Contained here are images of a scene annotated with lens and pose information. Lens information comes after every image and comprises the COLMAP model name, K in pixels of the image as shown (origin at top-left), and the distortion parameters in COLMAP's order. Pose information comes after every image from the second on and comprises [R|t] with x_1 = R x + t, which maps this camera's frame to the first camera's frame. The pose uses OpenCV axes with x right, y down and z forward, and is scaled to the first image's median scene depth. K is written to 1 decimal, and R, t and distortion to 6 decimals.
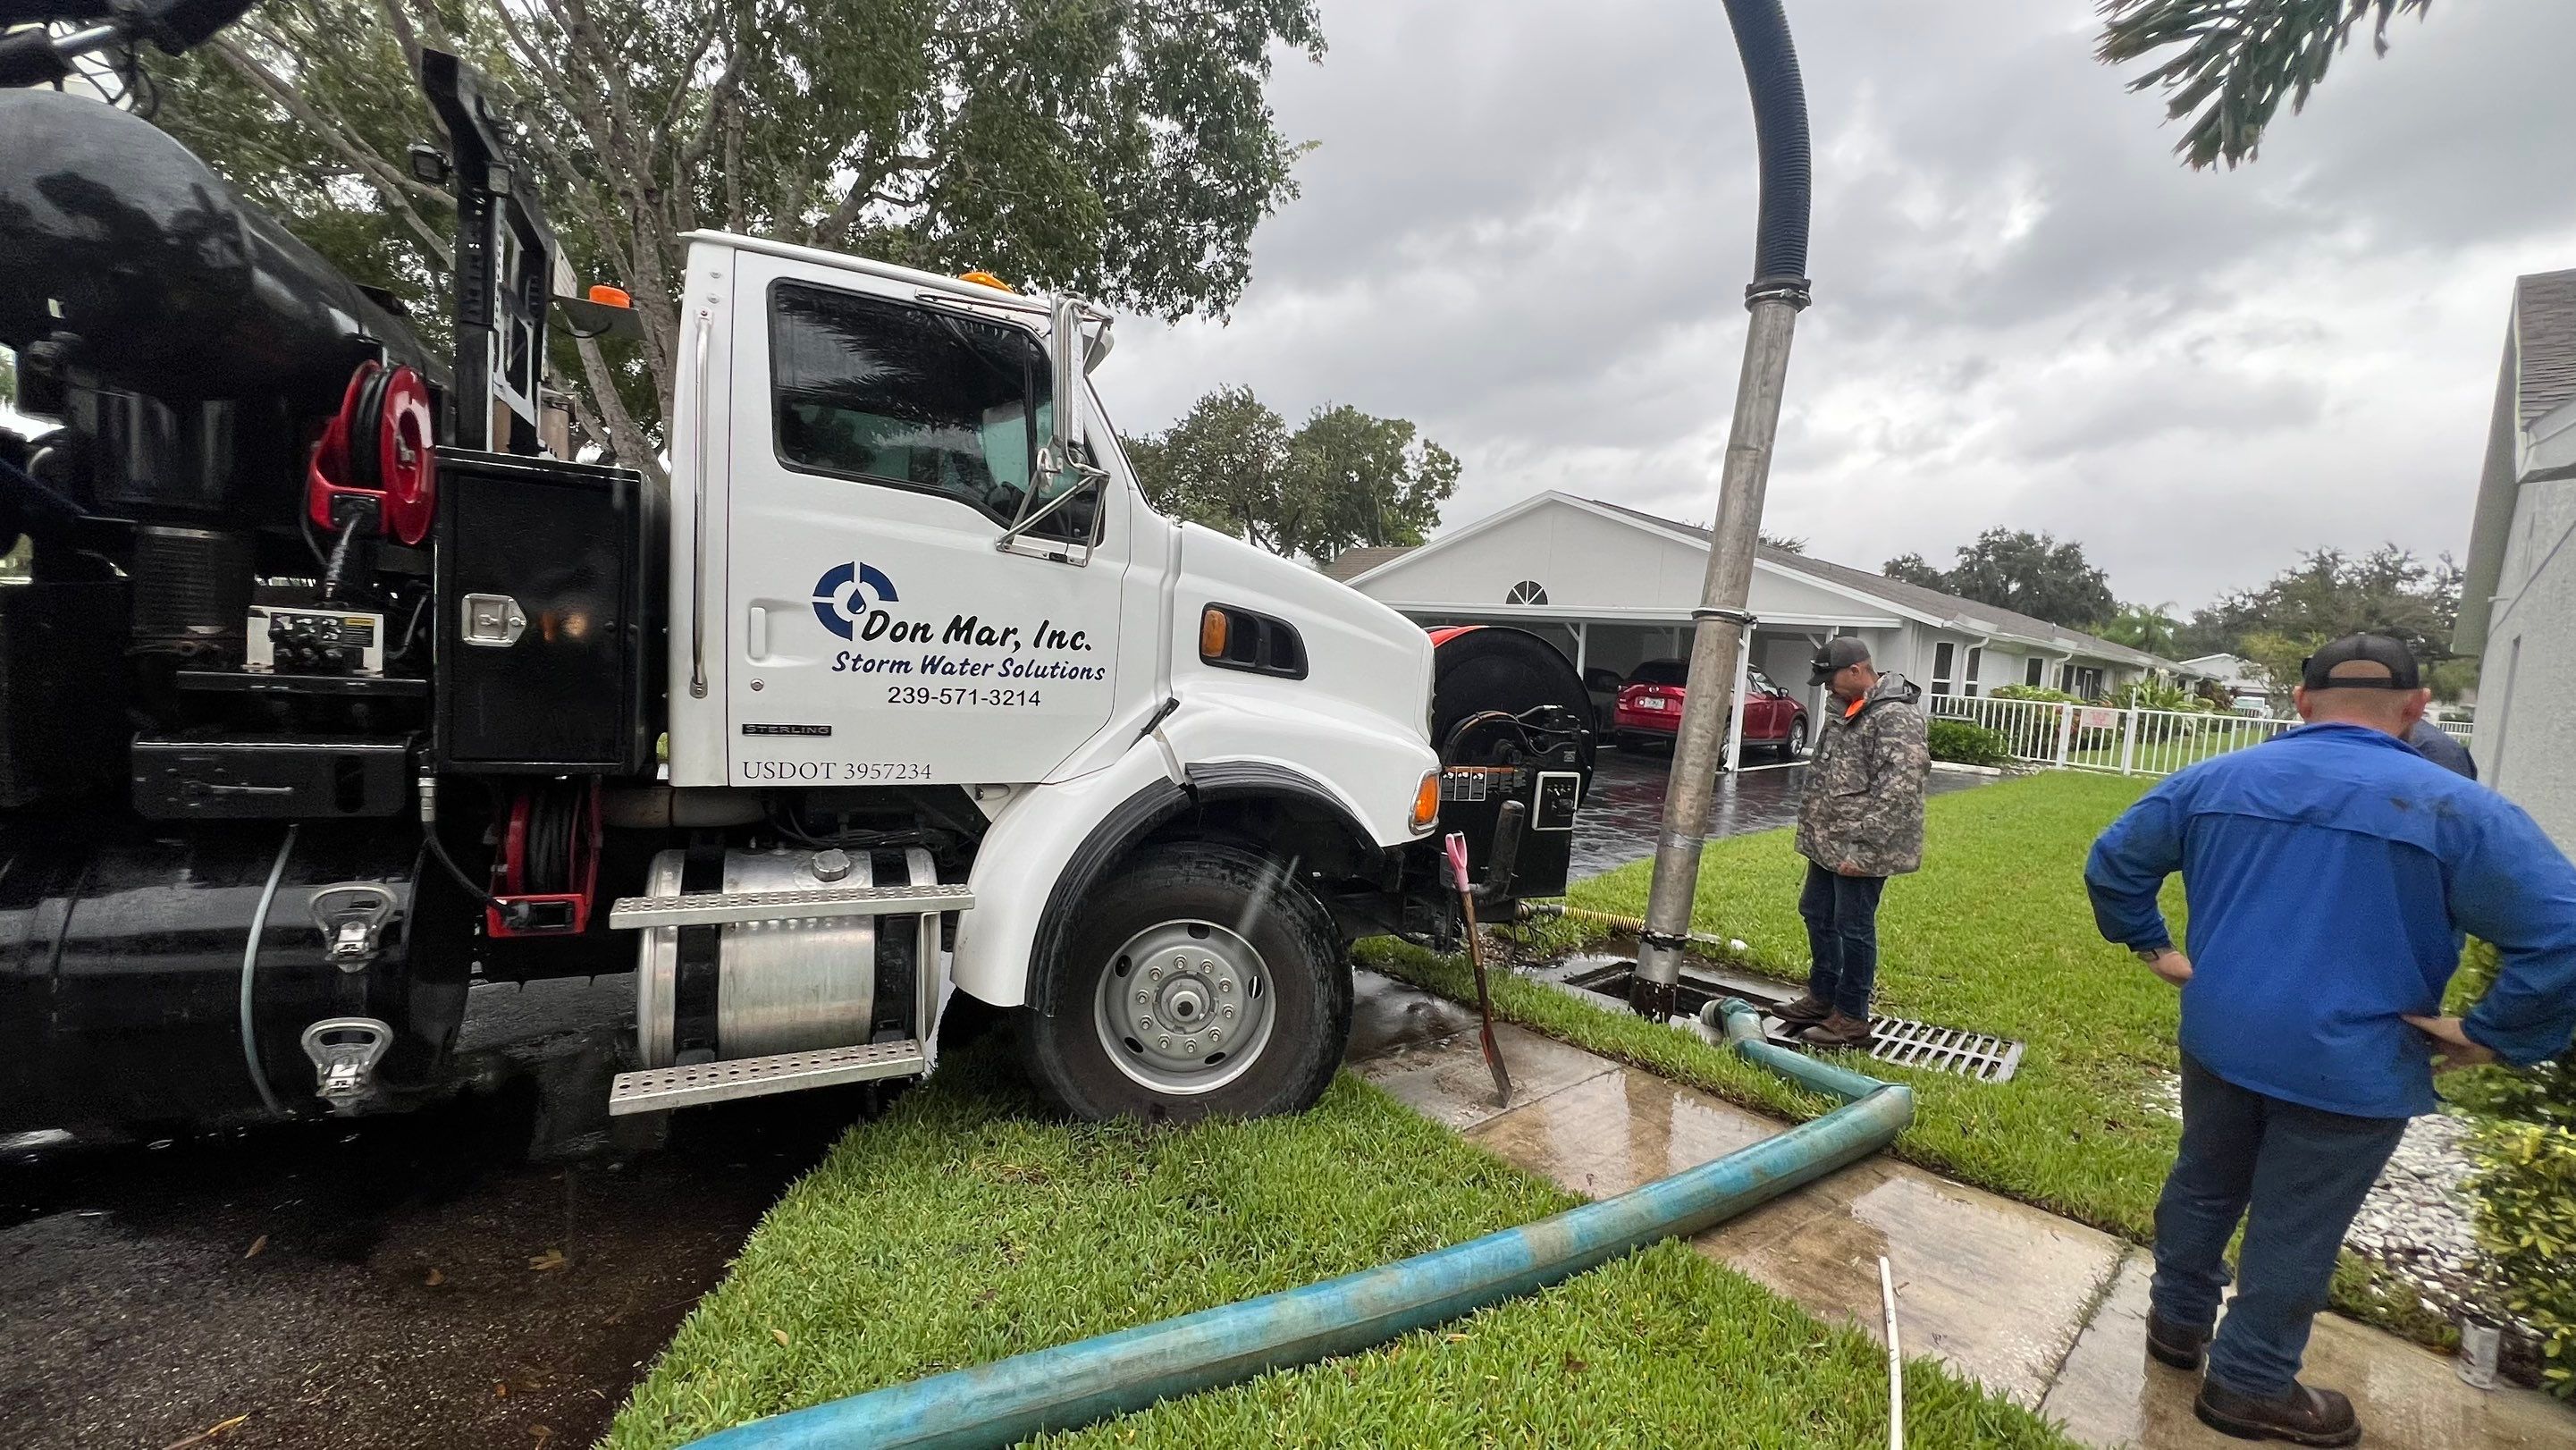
lens RADIAL K [[1033.1, 0, 1273.5], [0, 1033.1, 723.9], [0, 0, 1]] dist [-0.001906, 0.000142]
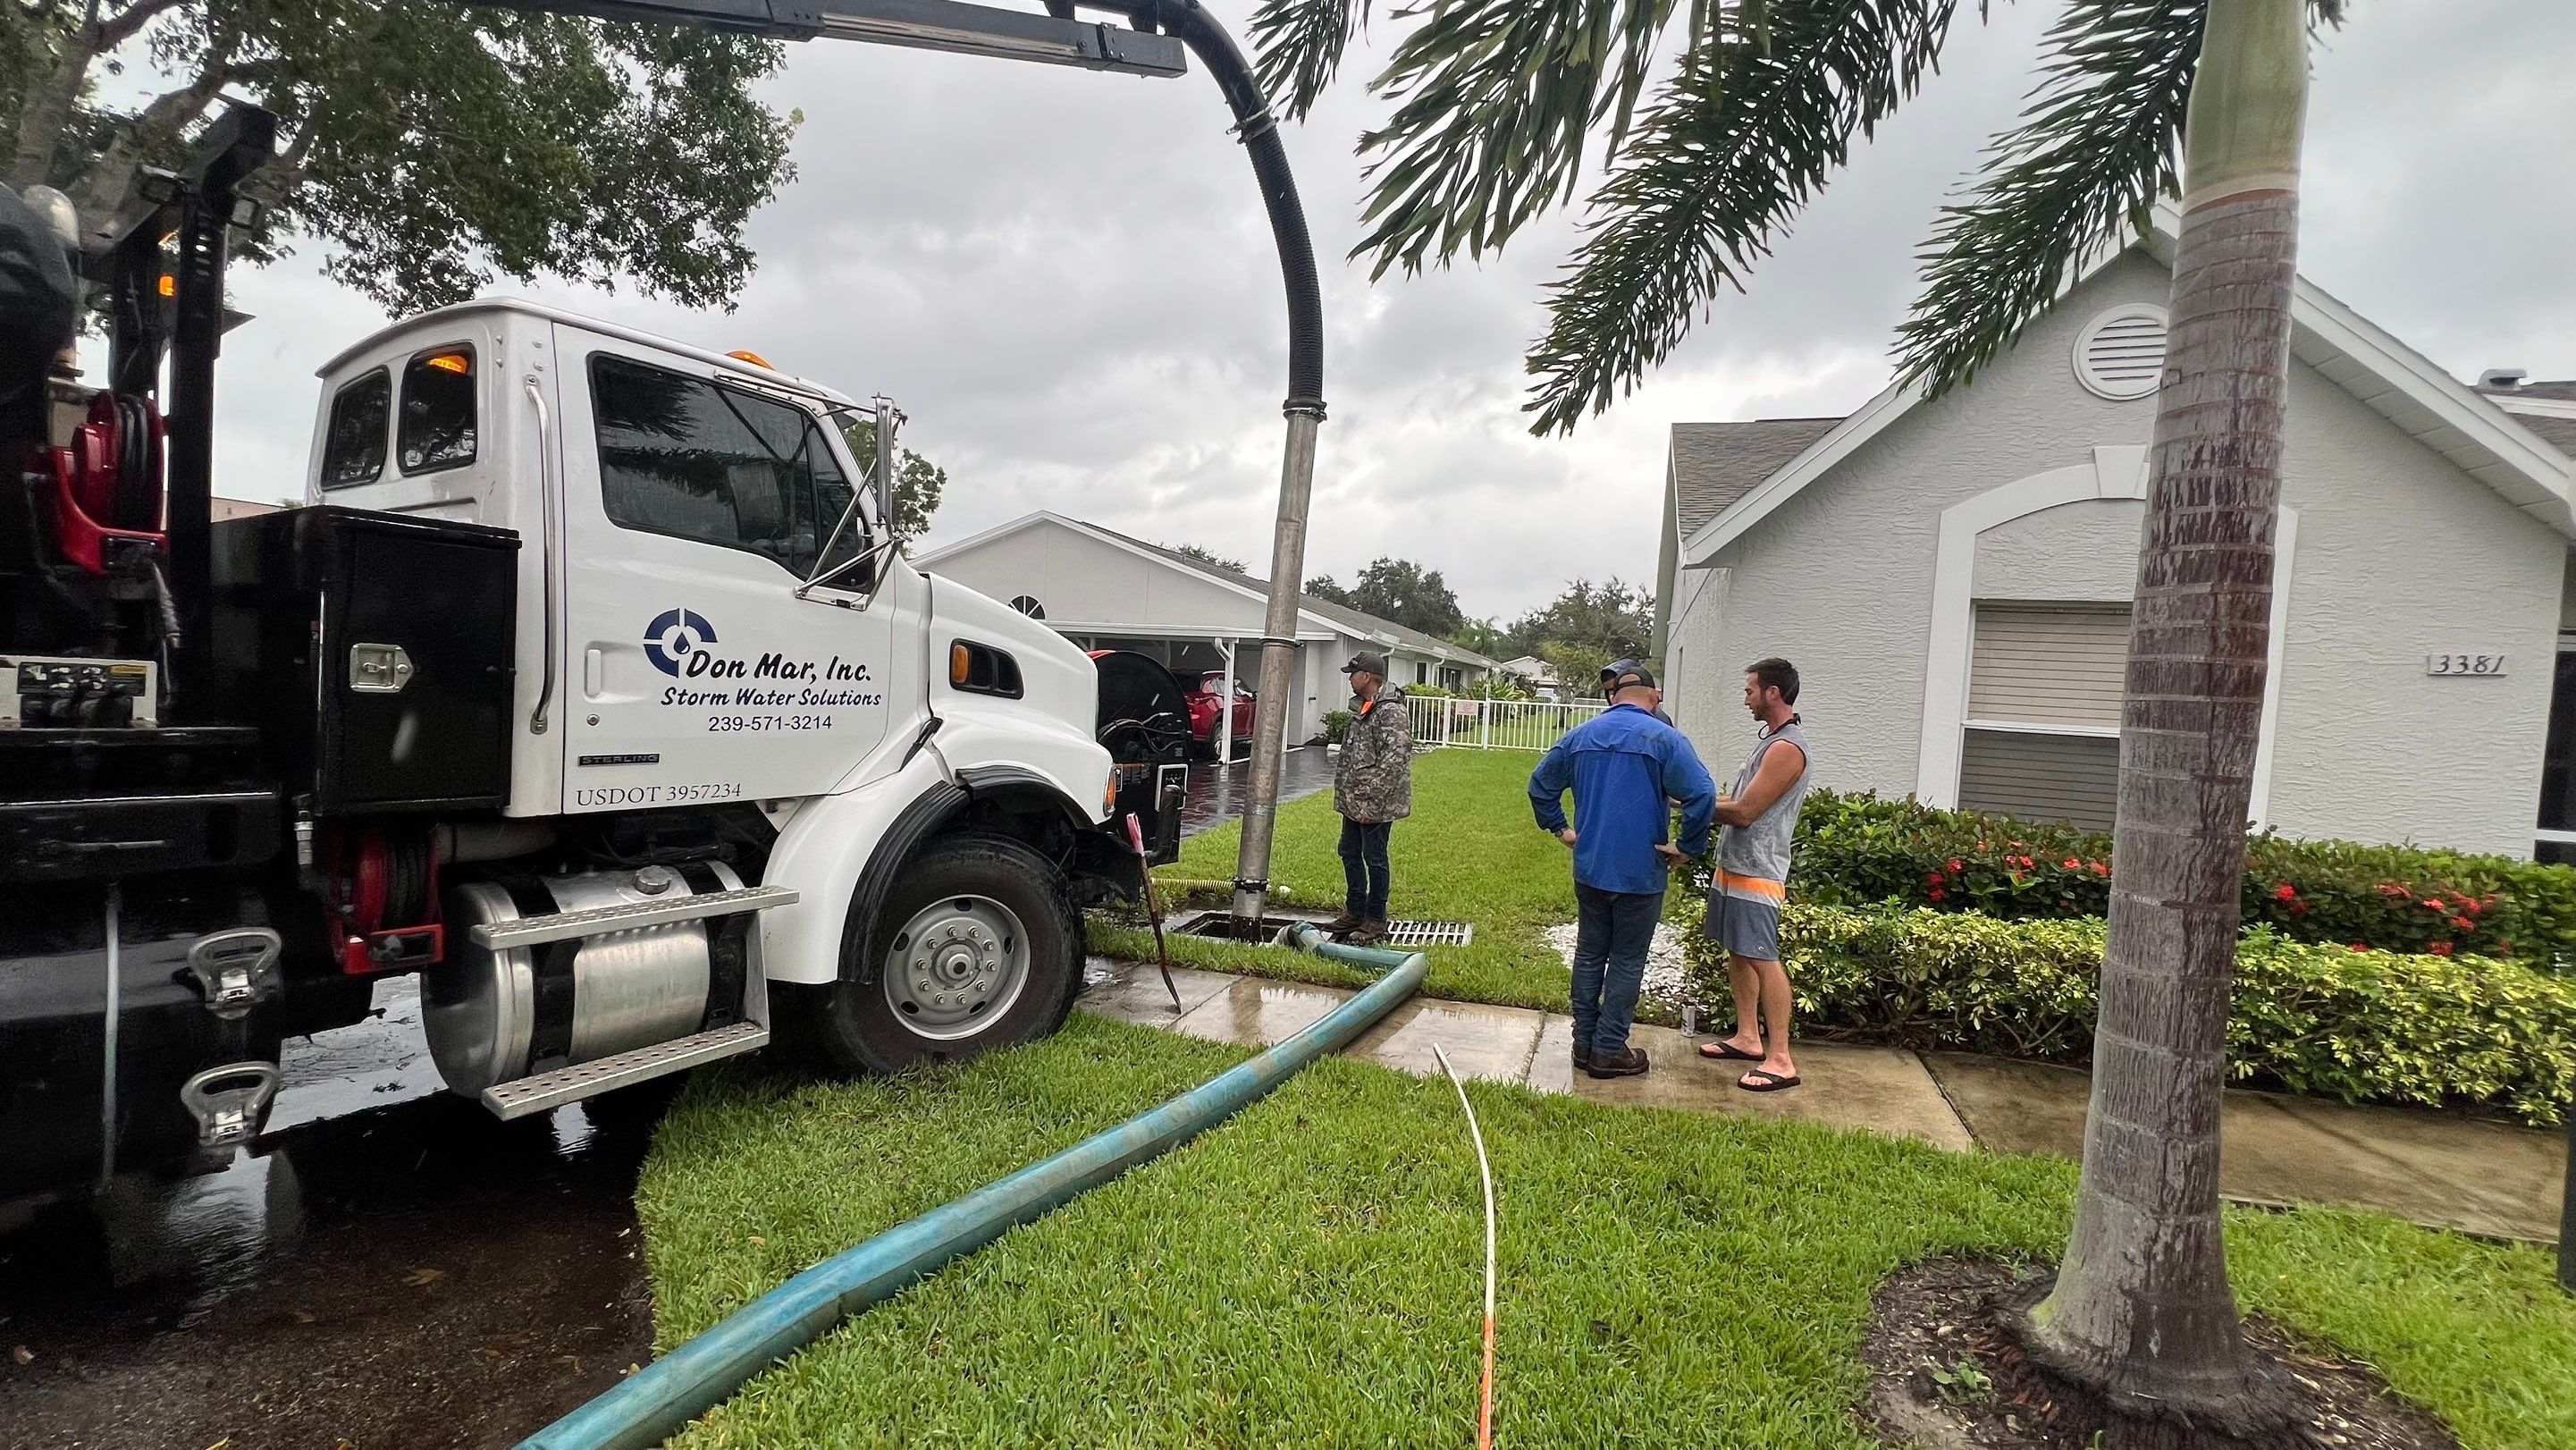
lens RADIAL K [[1025.1, 0, 1277.9], [0, 1025.1, 725.0], [0, 0, 1]] dist [-0.001890, -0.000320]
pose [[0.875189, -0.042755, 0.481889, -0.332917], [0.046369, 0.998915, 0.004414, -0.002708], [-0.481555, 0.018481, 0.876221, -0.266657]]
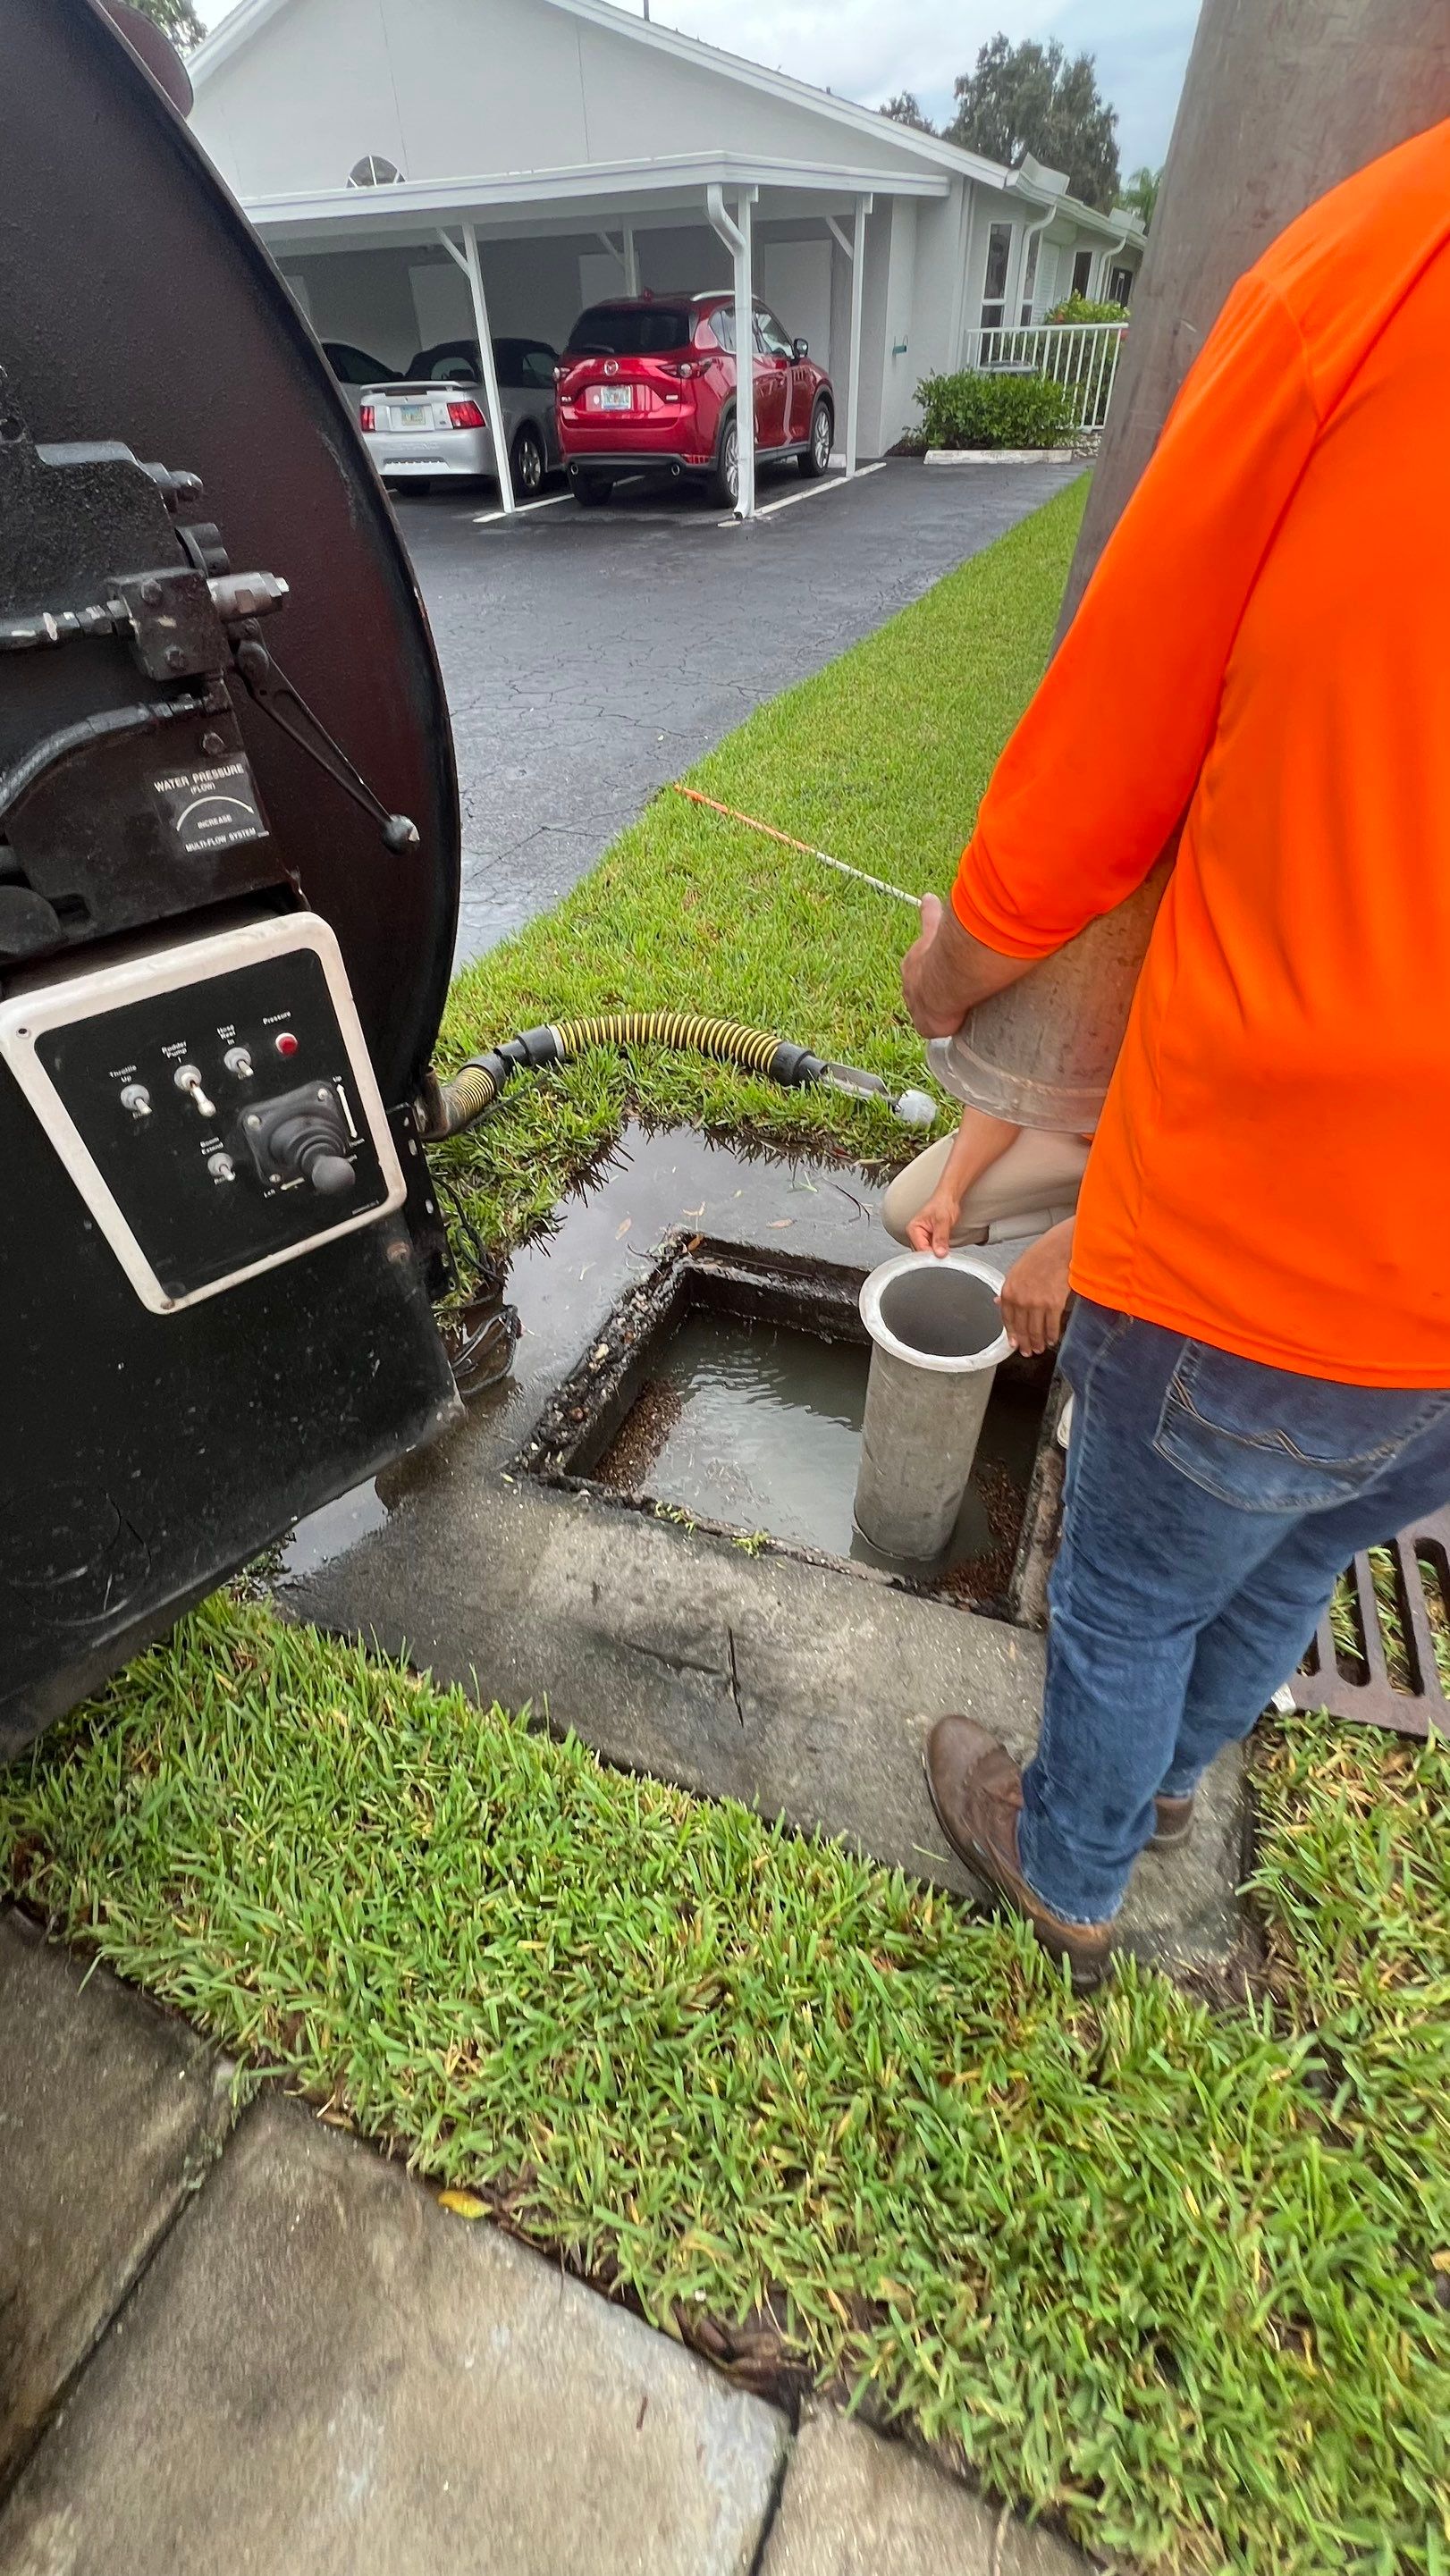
lens RADIAL K [[1025.1, 0, 718.8], [0, 1025.1, 1290.5], [0, 0, 1]] dist [-0.001890, -0.000320]
pose [[0.906150, -0.346206, 0.242967, 0.551816], [0.116258, 0.756201, 0.643928, -0.019948], [-0.406664, -0.555249, 0.725481, 1.419909]]
